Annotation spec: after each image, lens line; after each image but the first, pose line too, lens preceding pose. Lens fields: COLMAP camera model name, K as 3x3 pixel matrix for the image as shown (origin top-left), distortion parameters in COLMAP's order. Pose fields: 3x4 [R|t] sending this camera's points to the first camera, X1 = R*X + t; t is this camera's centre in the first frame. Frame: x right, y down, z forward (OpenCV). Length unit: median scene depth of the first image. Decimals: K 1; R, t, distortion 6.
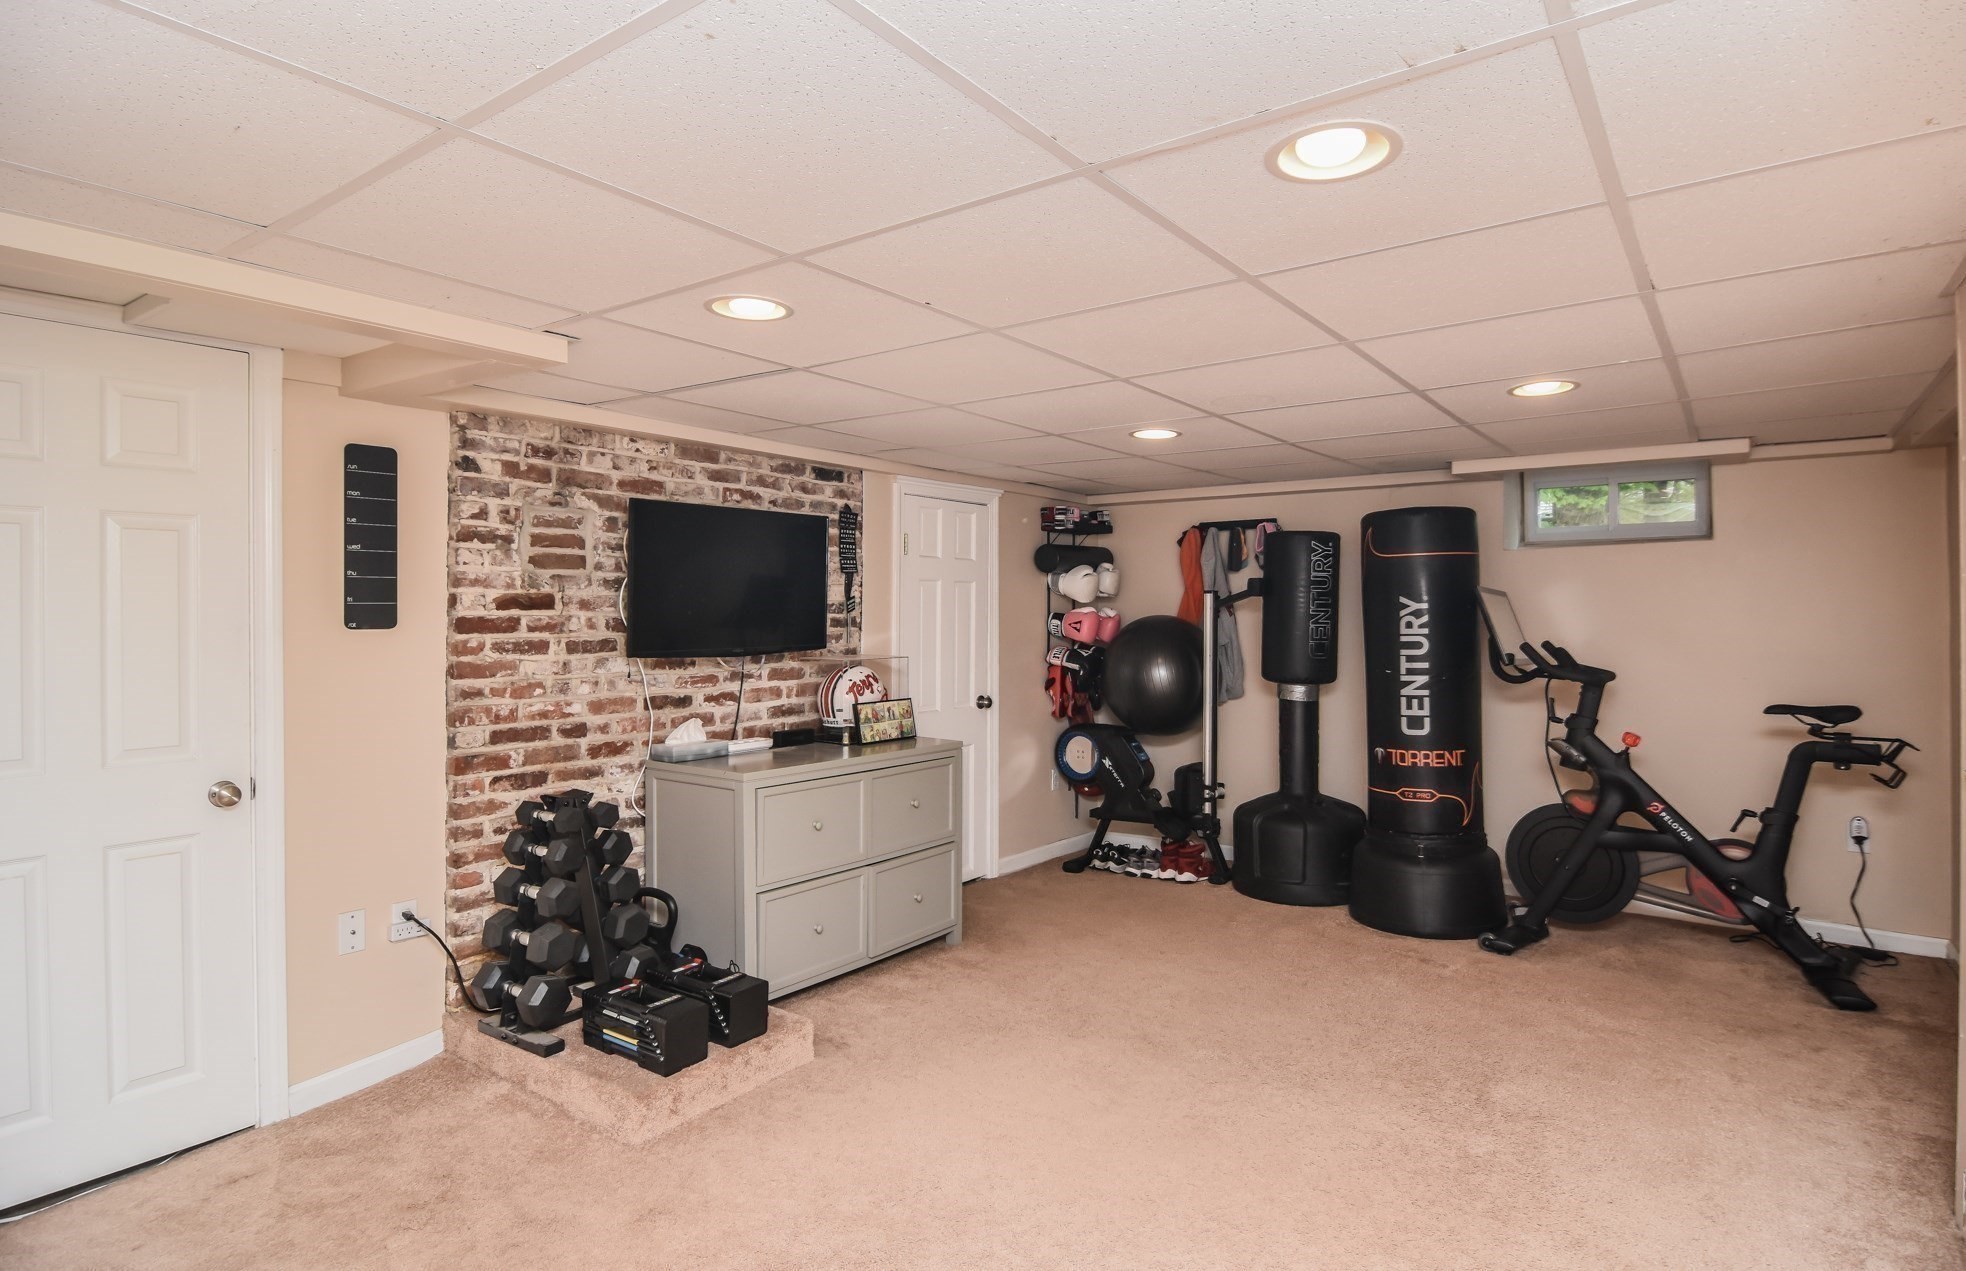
lens RADIAL K [[1050.5, 0, 987.5], [0, 1050.5, 625.2], [0, 0, 1]] dist [-0.006963, -0.009892]
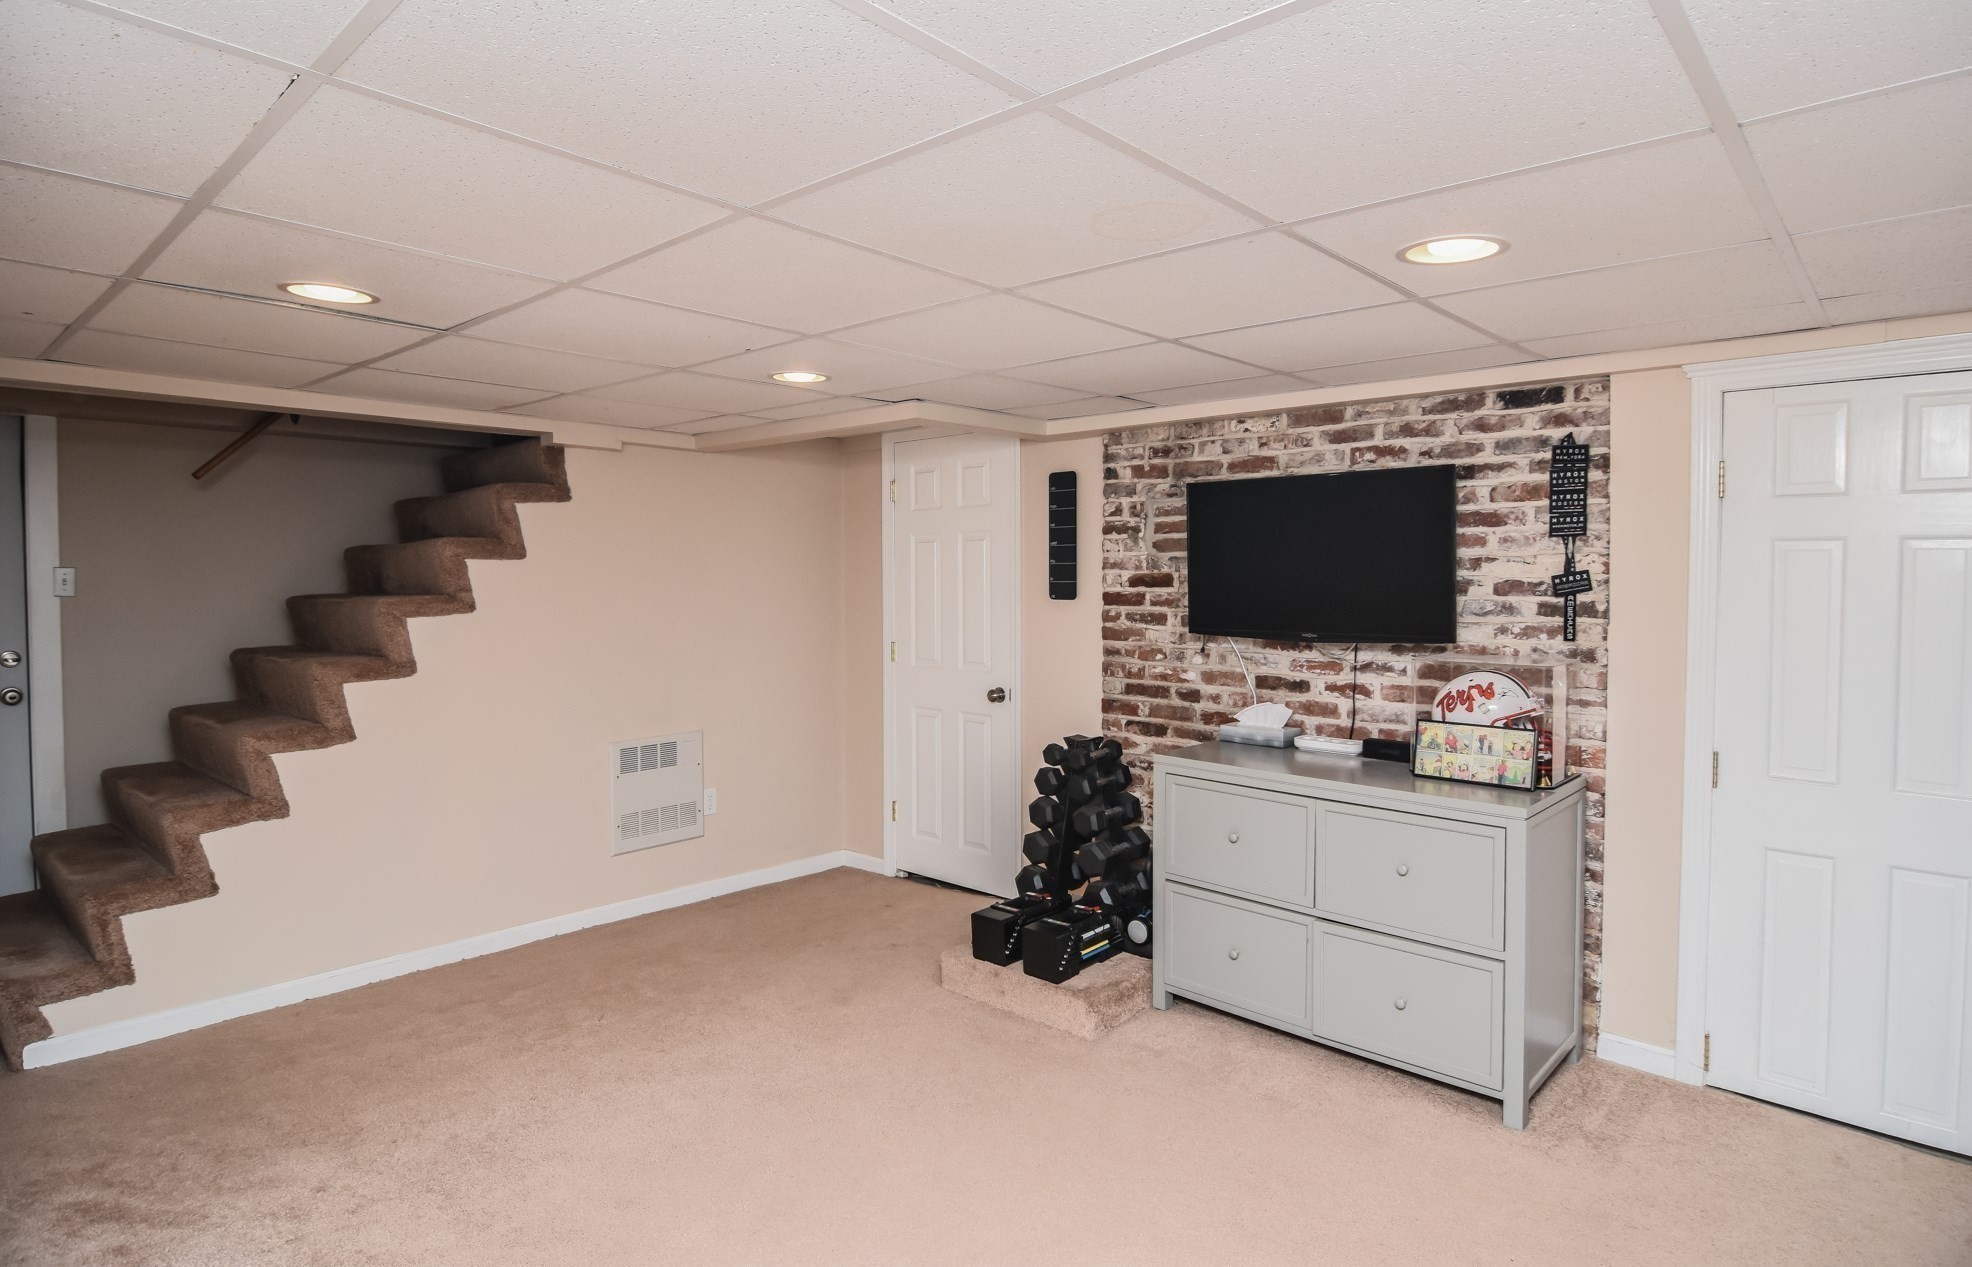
lens RADIAL K [[1053.7, 0, 991.0], [0, 1053.7, 625.7], [0, 0, 1]] dist [-0.006963, -0.009892]
pose [[-0.114230, 0.046931, -0.992345, 0.728932], [-0.015777, 0.998672, 0.049047, -0.025130], [0.993329, 0.021259, -0.113338, 0.897384]]
